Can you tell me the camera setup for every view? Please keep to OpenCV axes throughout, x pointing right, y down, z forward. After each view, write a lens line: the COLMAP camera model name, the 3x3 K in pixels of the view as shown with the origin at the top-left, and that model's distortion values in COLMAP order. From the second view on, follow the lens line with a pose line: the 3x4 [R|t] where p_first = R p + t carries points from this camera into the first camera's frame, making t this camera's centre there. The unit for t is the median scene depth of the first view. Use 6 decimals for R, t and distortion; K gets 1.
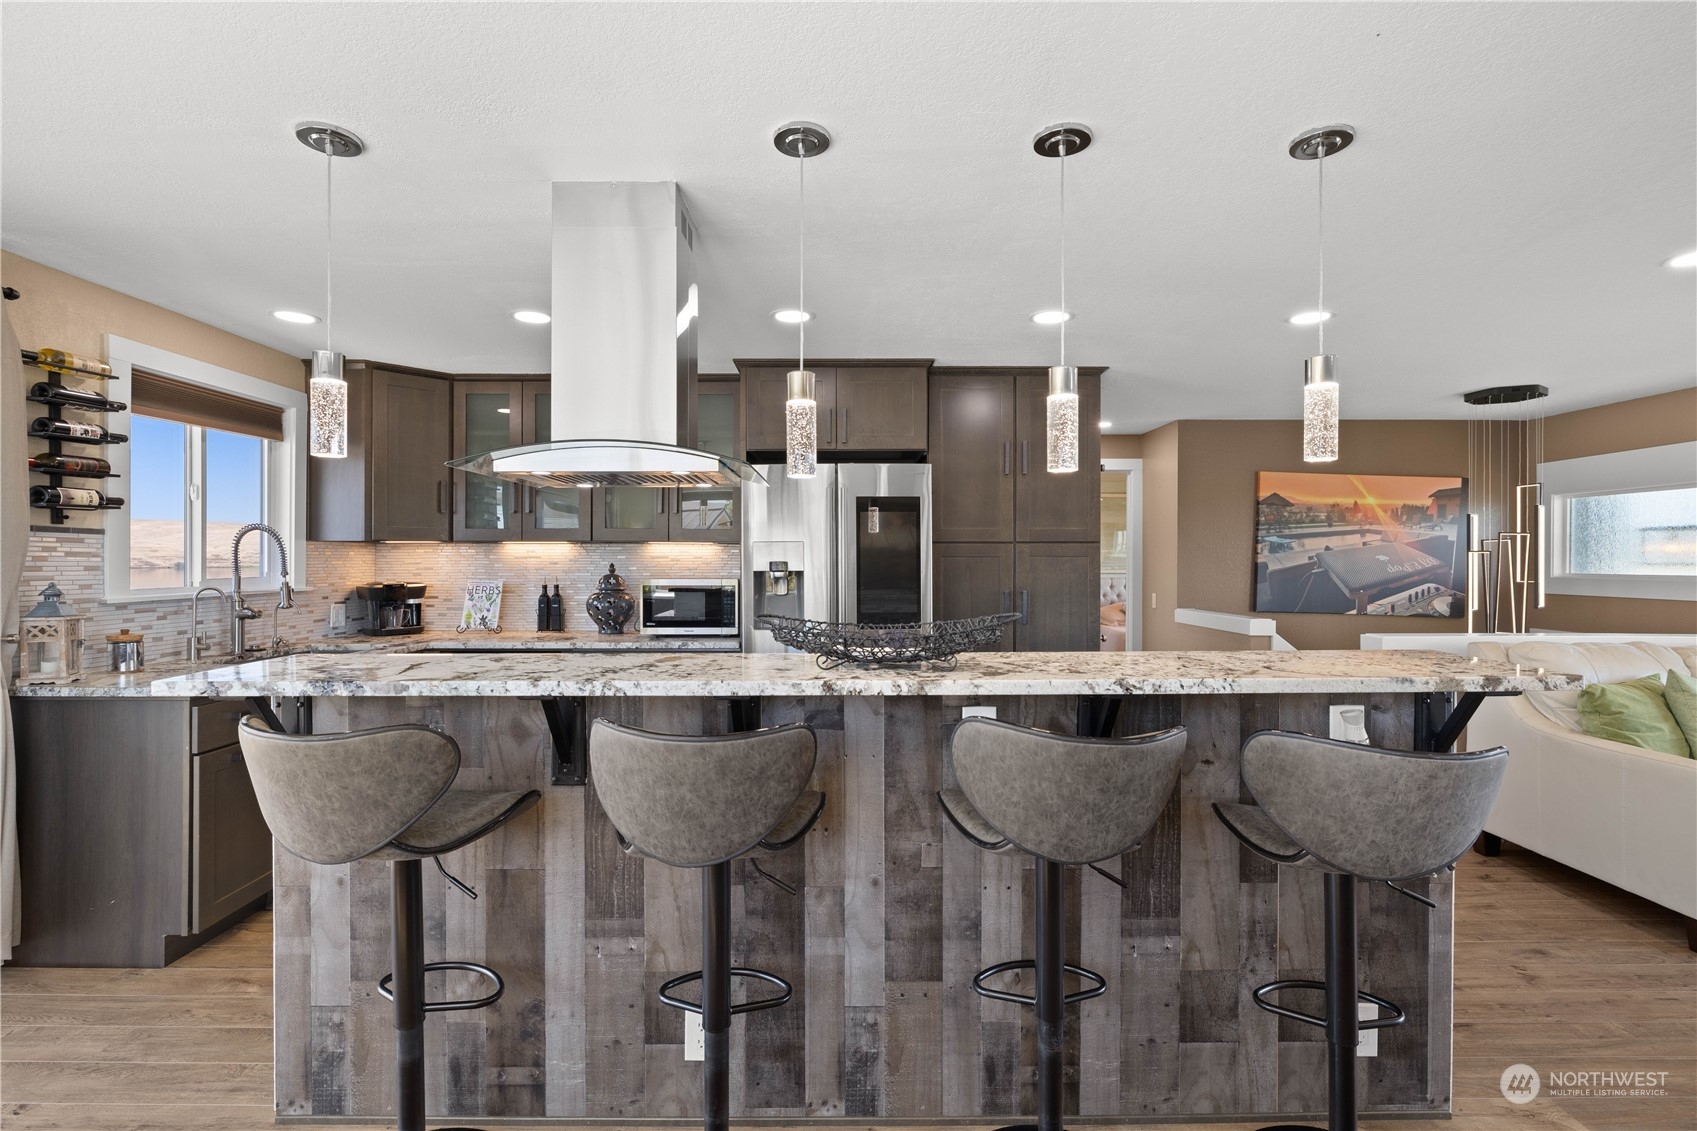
lens RADIAL K [[784.9, 0, 853.7], [0, 784.9, 564.1], [0, 0, 1]] dist [-0.004683, -0.000682]
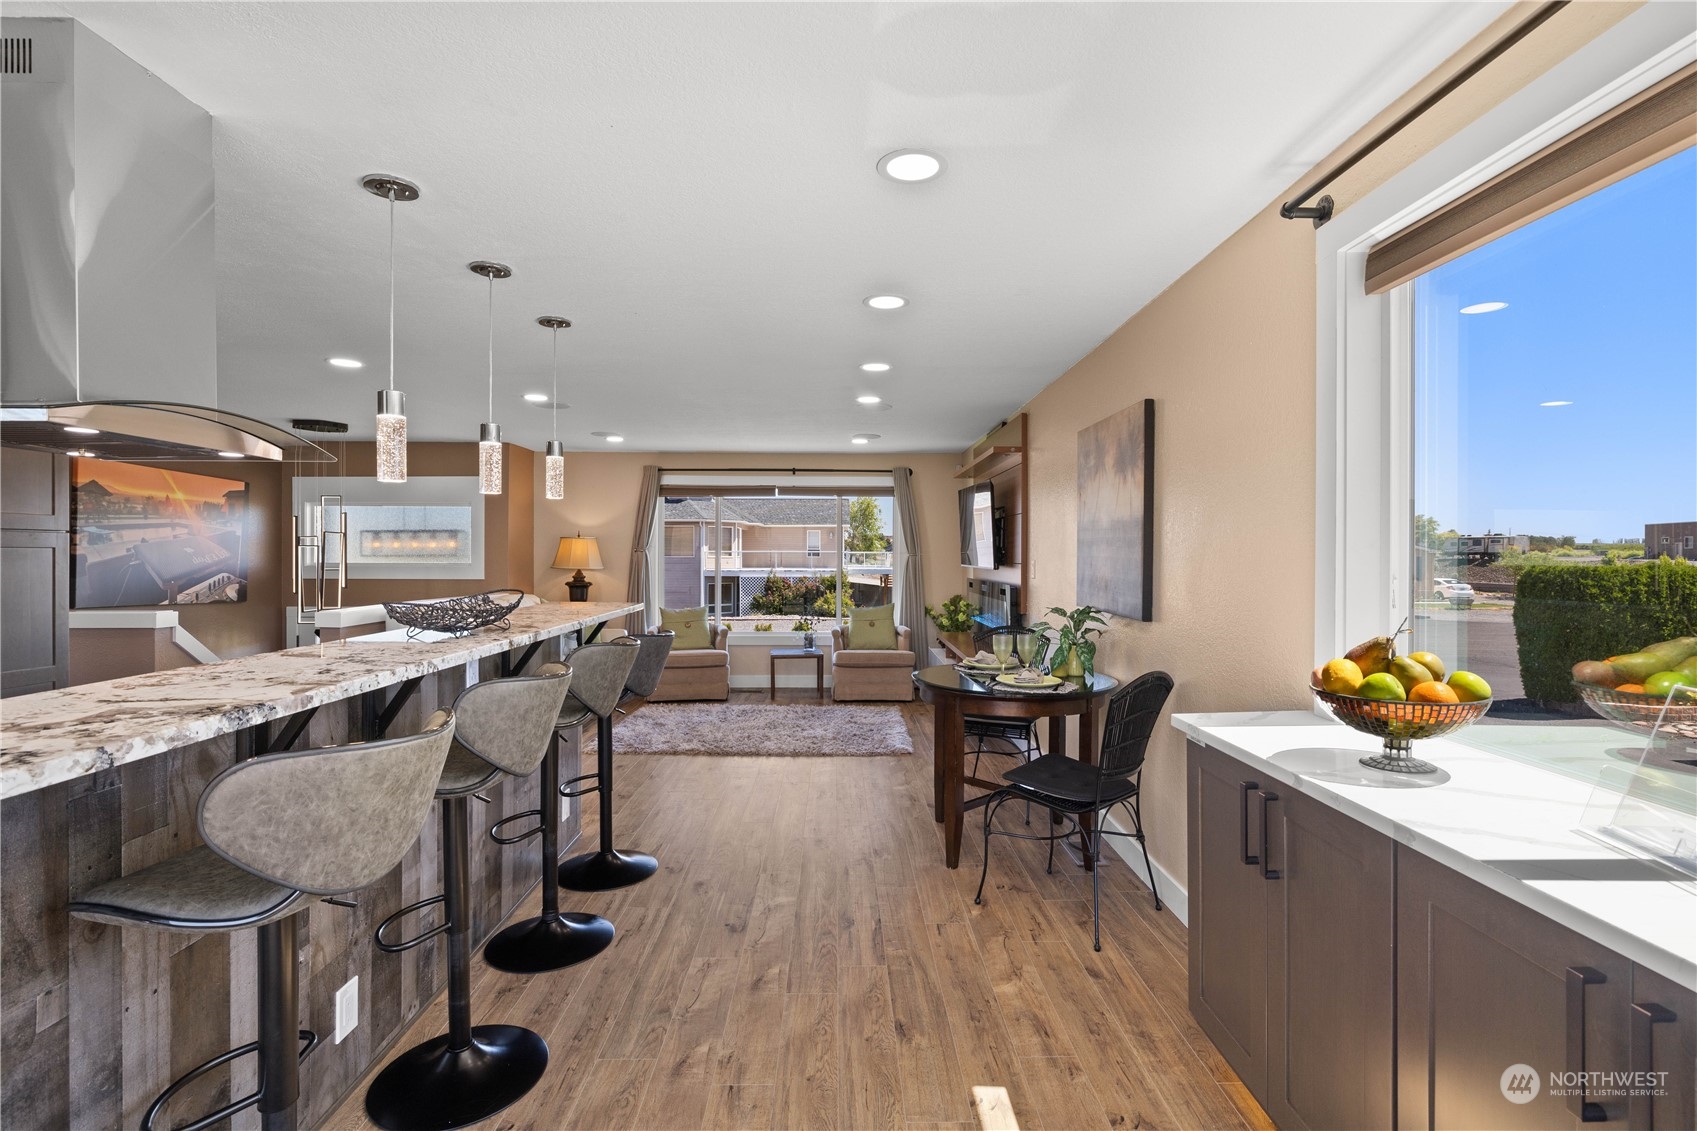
lens RADIAL K [[784.9, 0, 841.5], [0, 784.9, 560.3], [0, 0, 1]] dist [-0.004683, -0.000682]
pose [[-0.003479, -0.007521, 0.999966, -0.396942], [0.001432, 0.999971, 0.007526, -0.000882], [-0.999993, 0.001458, -0.003468, 0.112170]]
